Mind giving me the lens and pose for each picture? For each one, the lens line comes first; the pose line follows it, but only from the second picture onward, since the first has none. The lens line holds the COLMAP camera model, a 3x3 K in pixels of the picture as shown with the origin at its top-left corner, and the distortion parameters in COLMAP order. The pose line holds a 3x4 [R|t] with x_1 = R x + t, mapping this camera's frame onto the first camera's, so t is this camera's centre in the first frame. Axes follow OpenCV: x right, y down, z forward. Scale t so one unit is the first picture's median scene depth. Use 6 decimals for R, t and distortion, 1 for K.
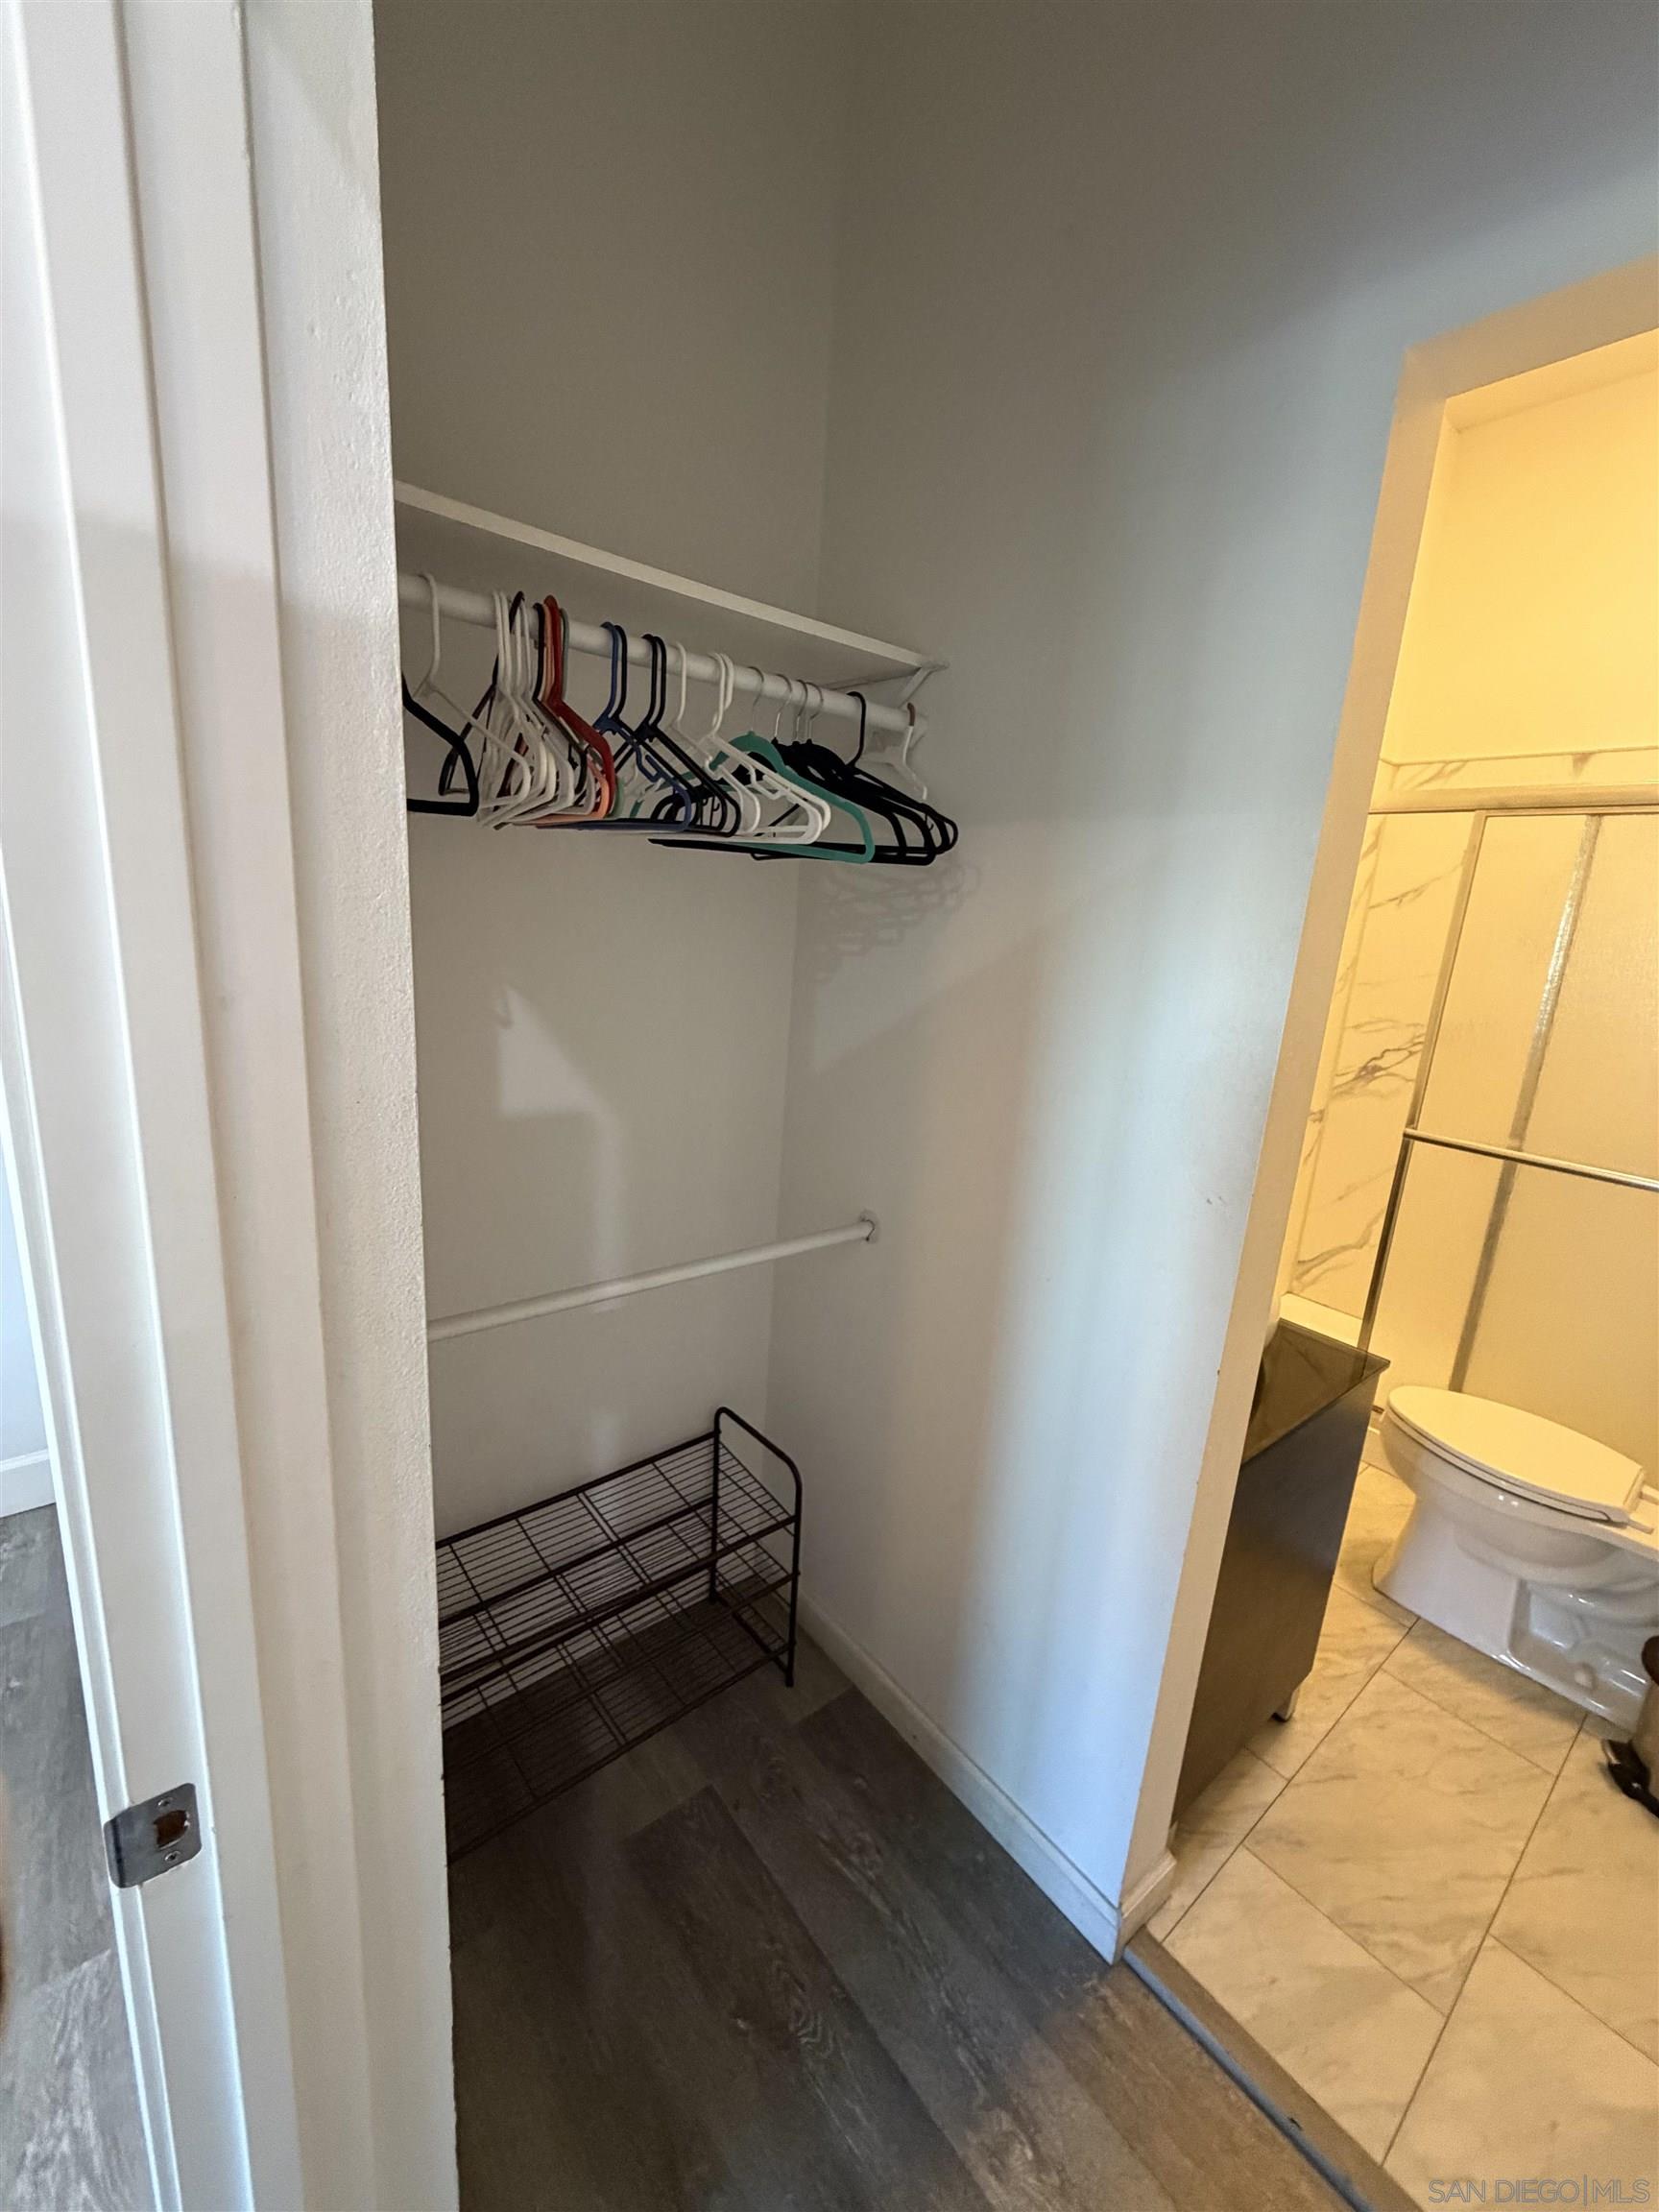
lens RADIAL K [[885.7, 0, 831.5], [0, 885.7, 1104.9], [0, 0, 1]] dist [-0.002910, 0.002118]
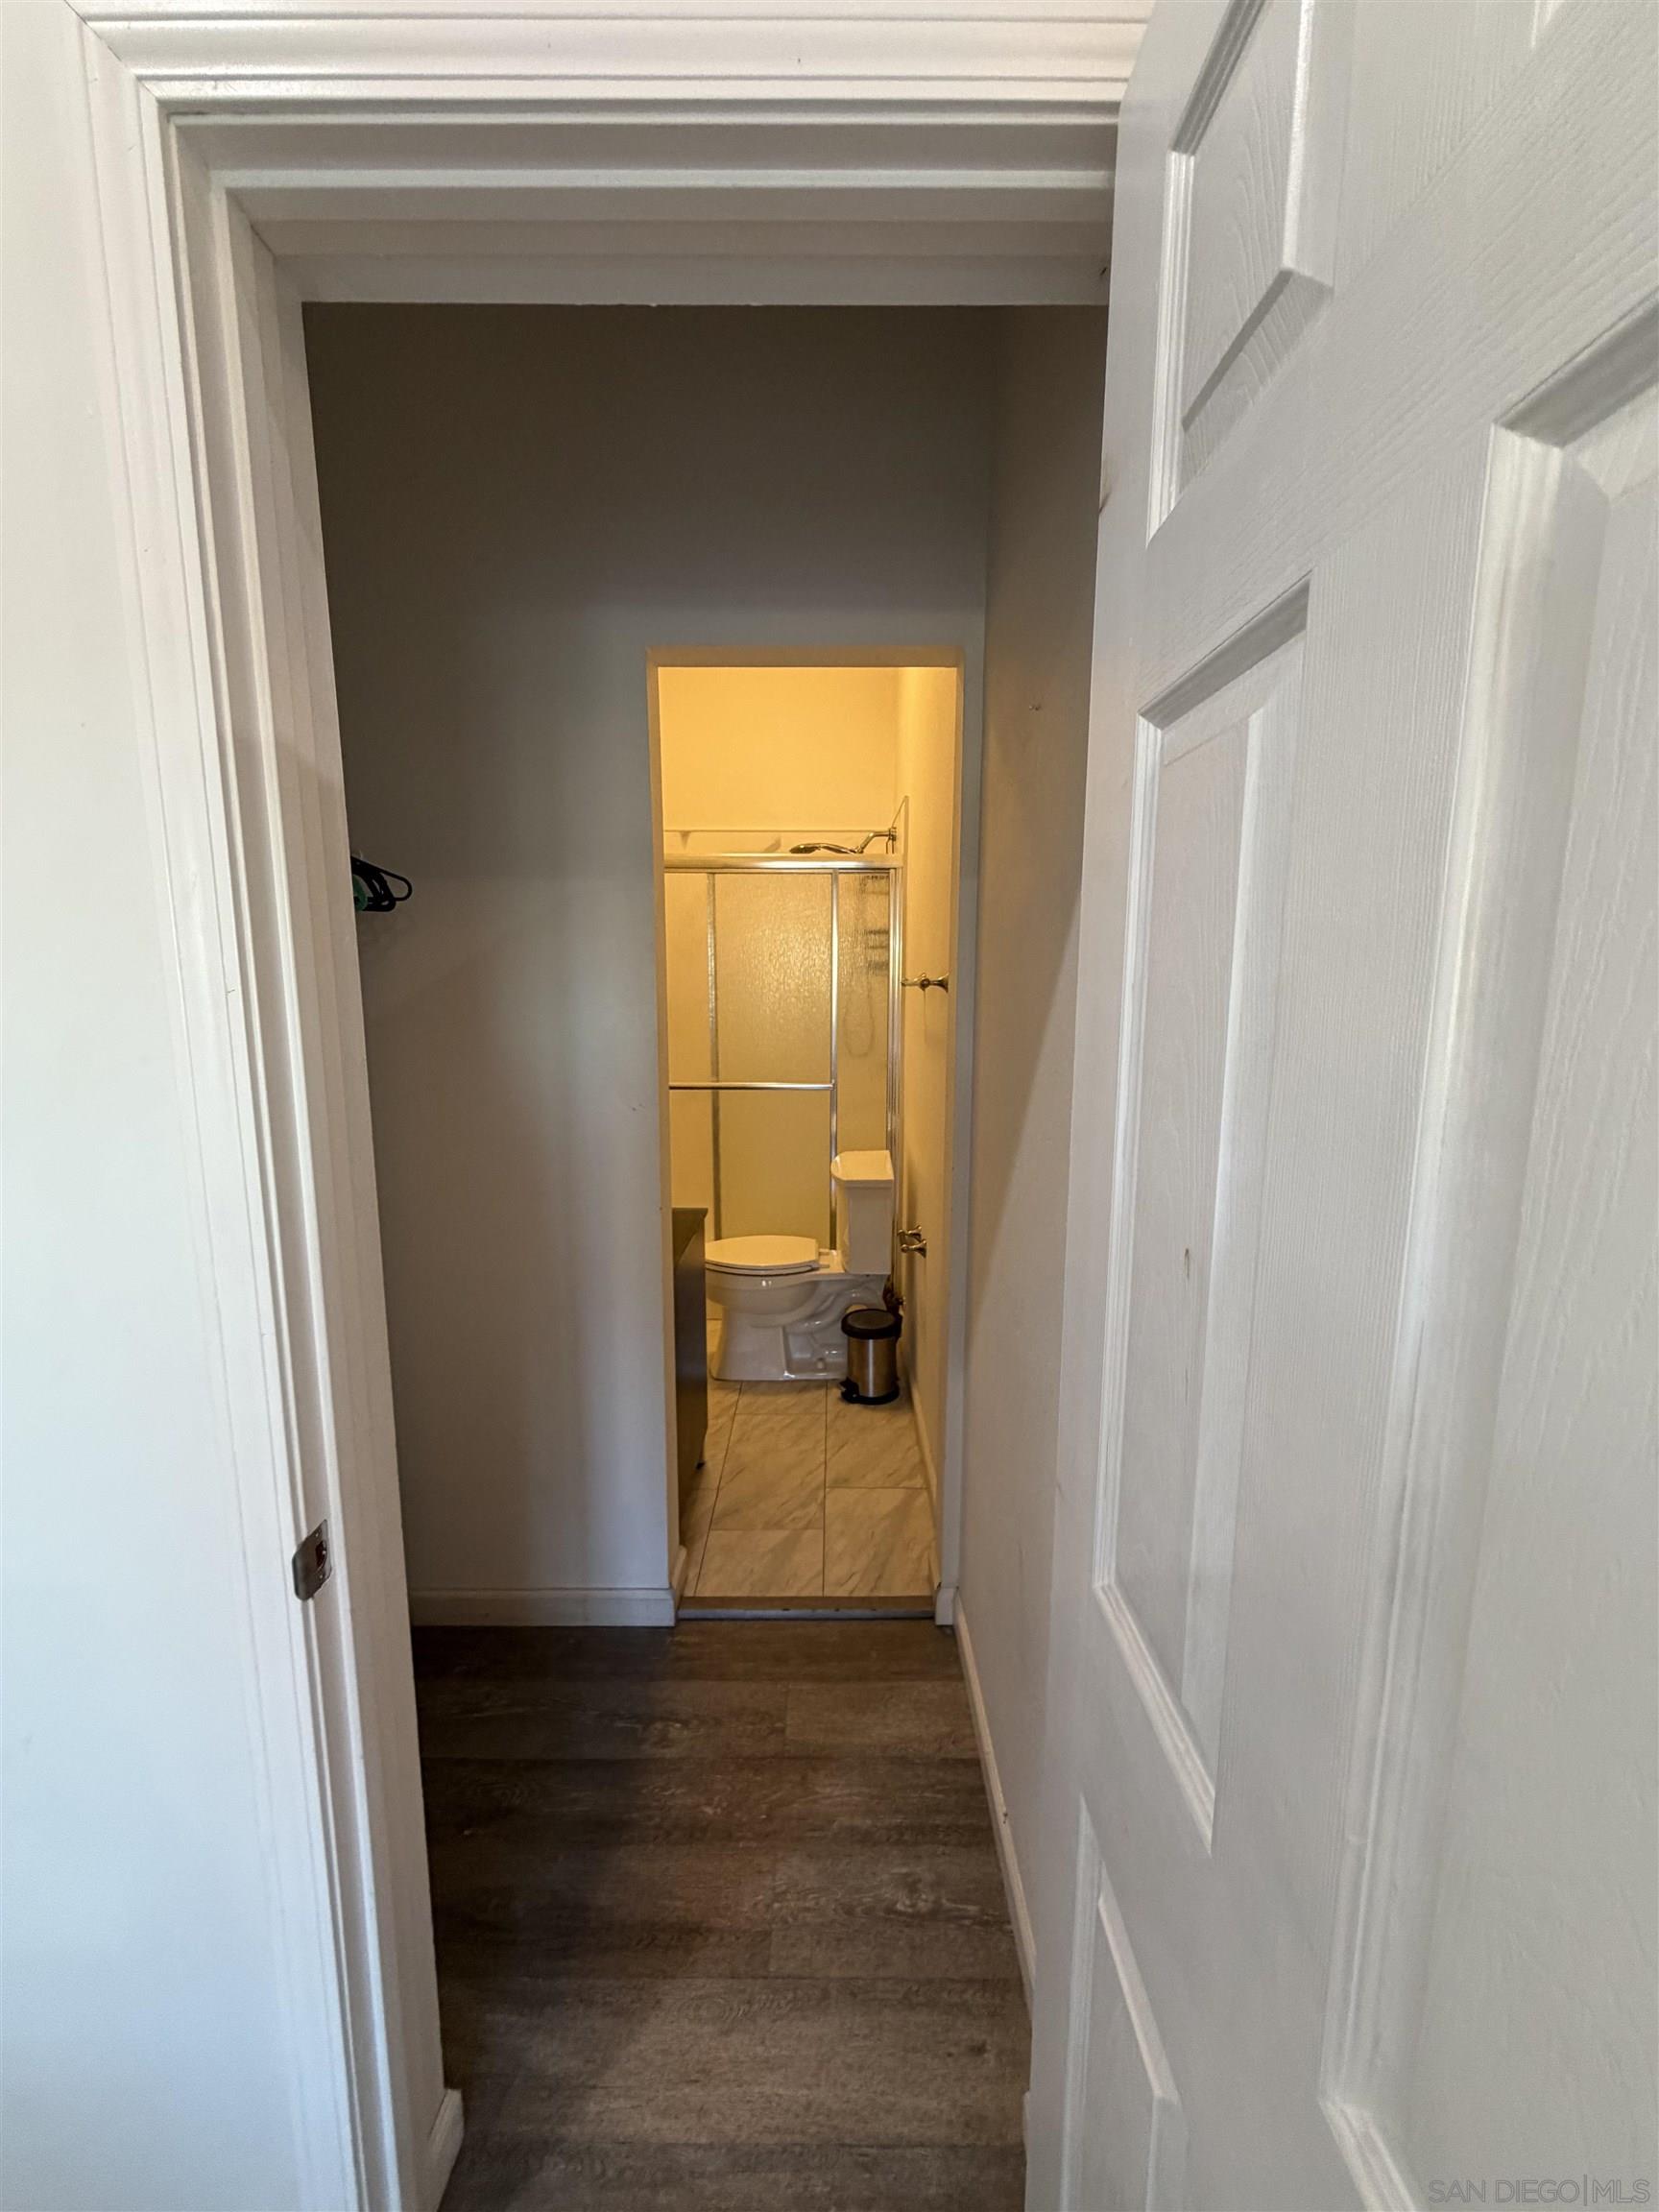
lens RADIAL K [[885.7, 0, 835.5], [0, 885.7, 1110.8], [0, 0, 1]] dist [-0.002910, 0.002118]
pose [[0.627010, -0.187273, 0.756166, -0.363460], [0.211501, 0.975138, 0.066128, 0.050214], [-0.749750, 0.118467, 0.651030, -0.221637]]
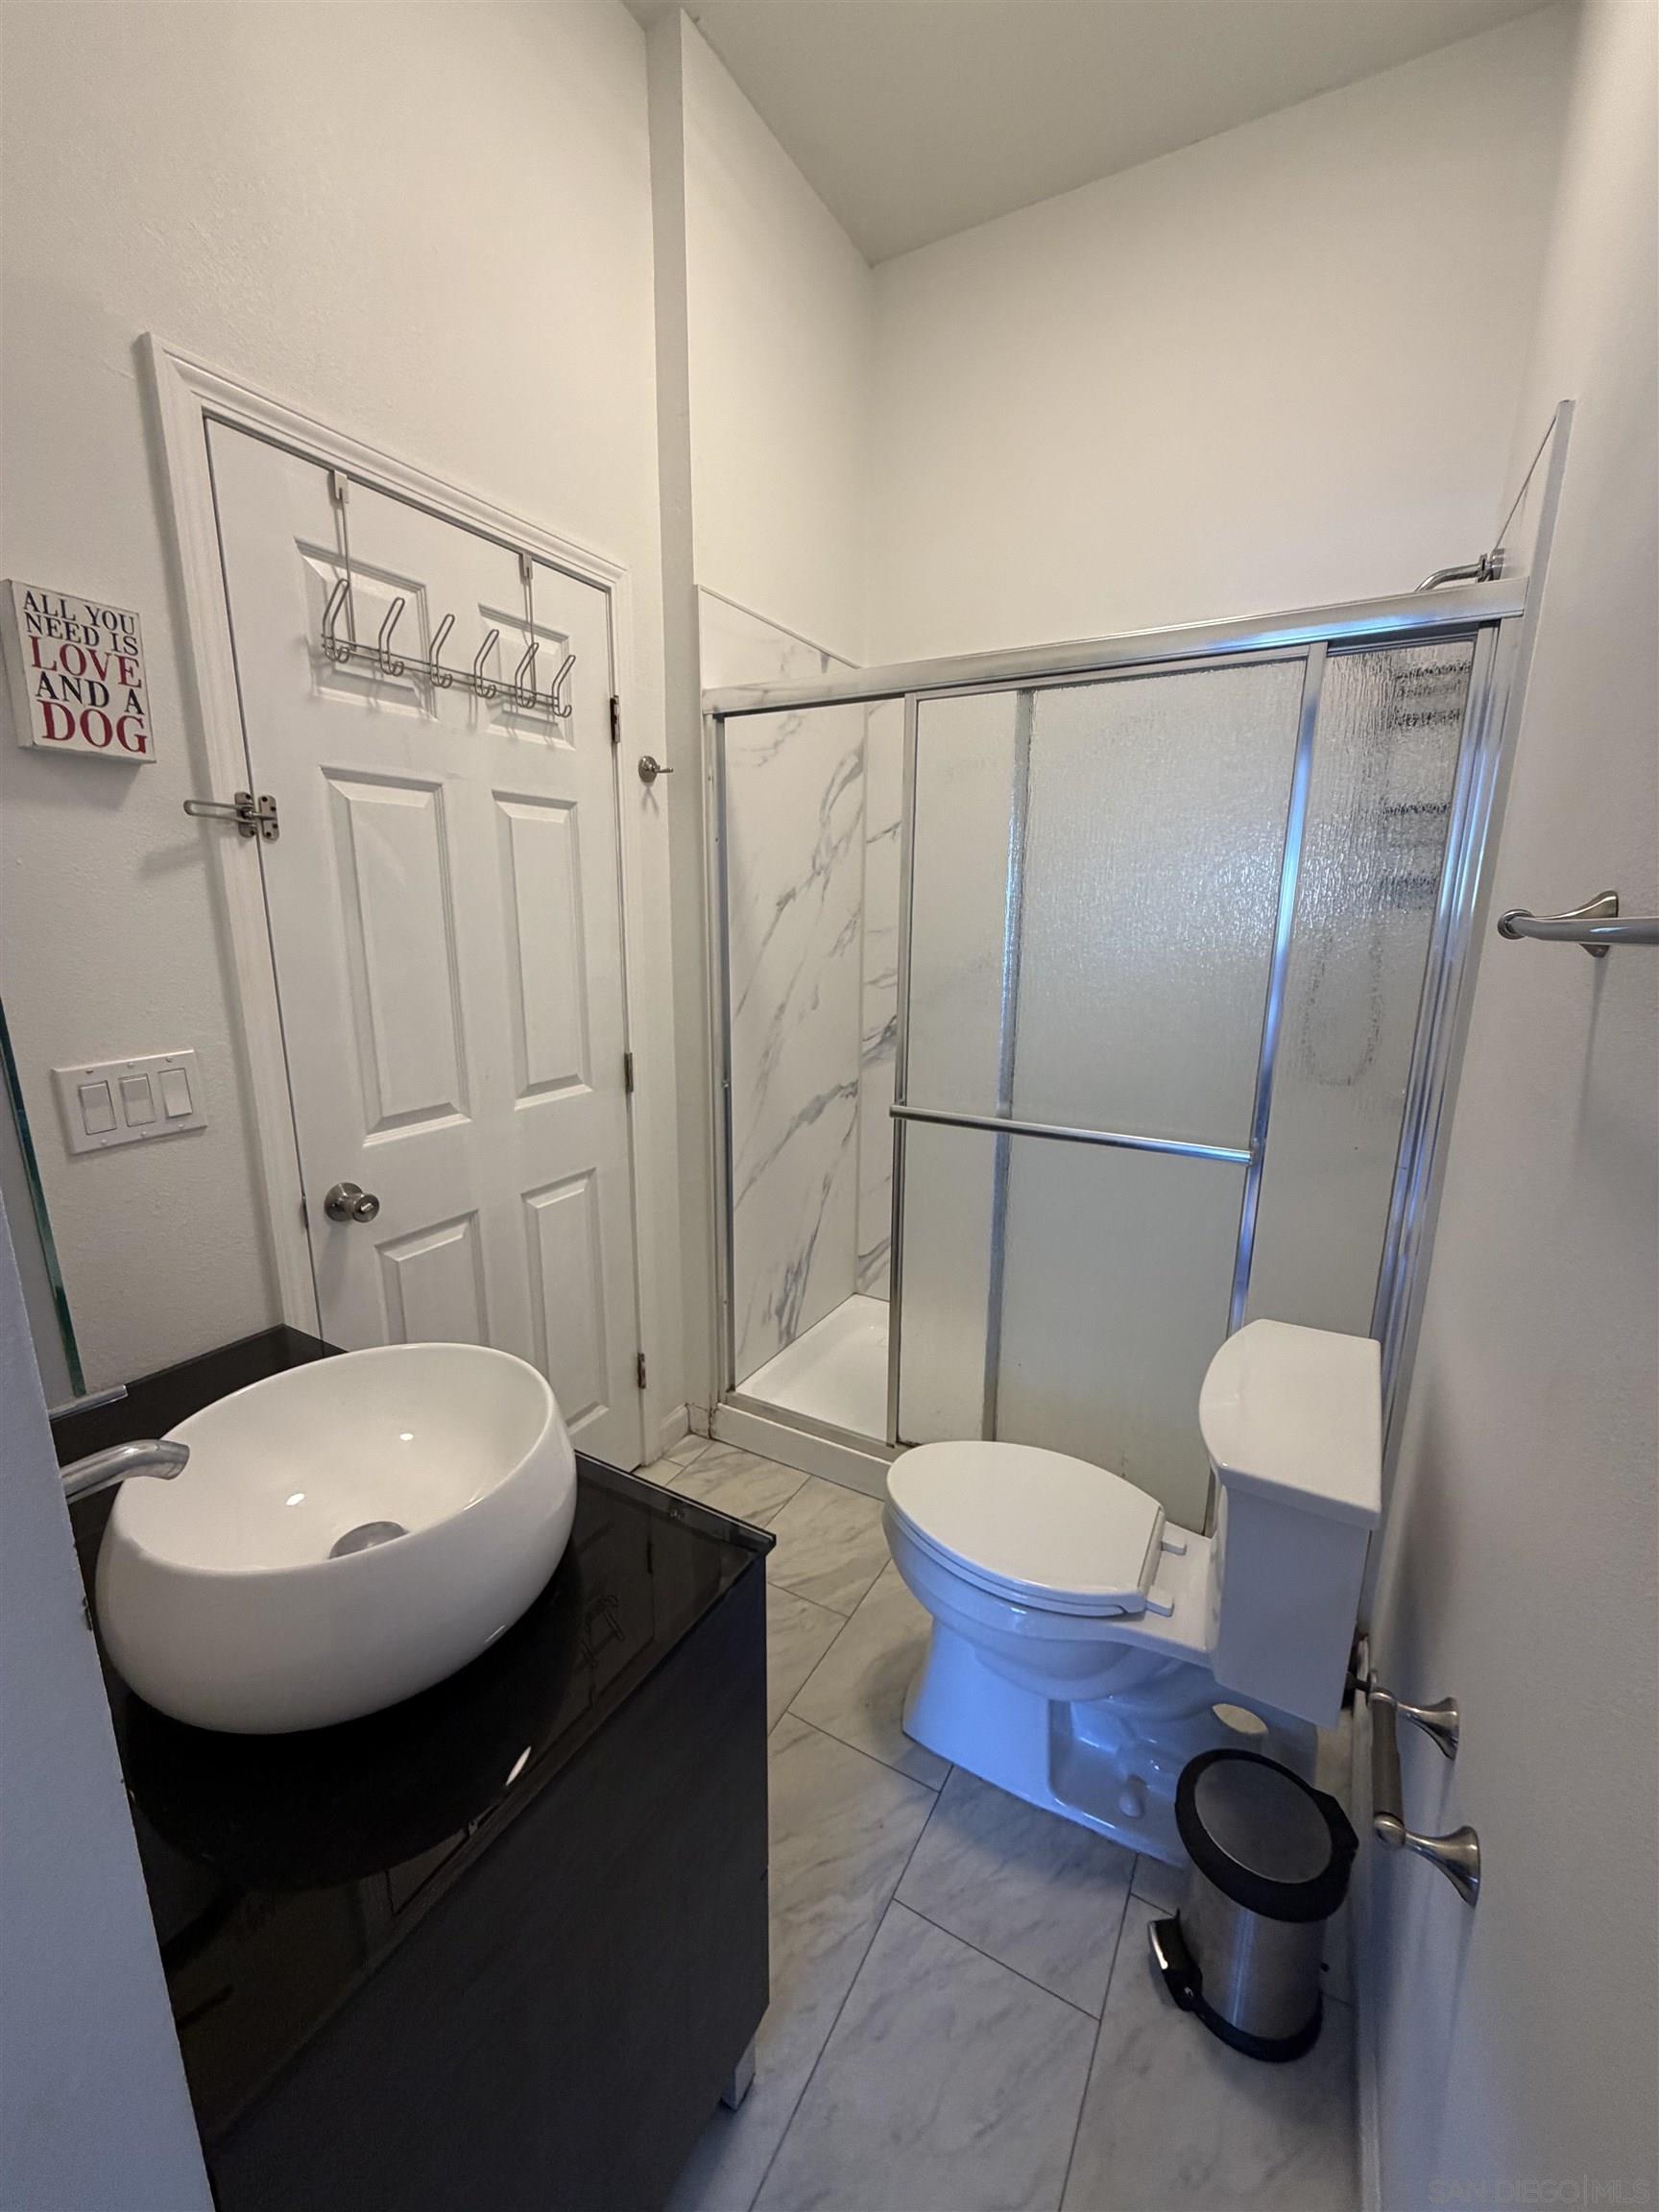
lens RADIAL K [[885.7, 0, 839.2], [0, 885.7, 1095.4], [0, 0, 1]] dist [-0.002910, 0.002118]
pose [[0.927726, -0.130138, 0.349840, 0.434128], [0.128704, 0.991303, 0.027453, -0.012970], [-0.350370, 0.019557, 0.936407, 0.364336]]
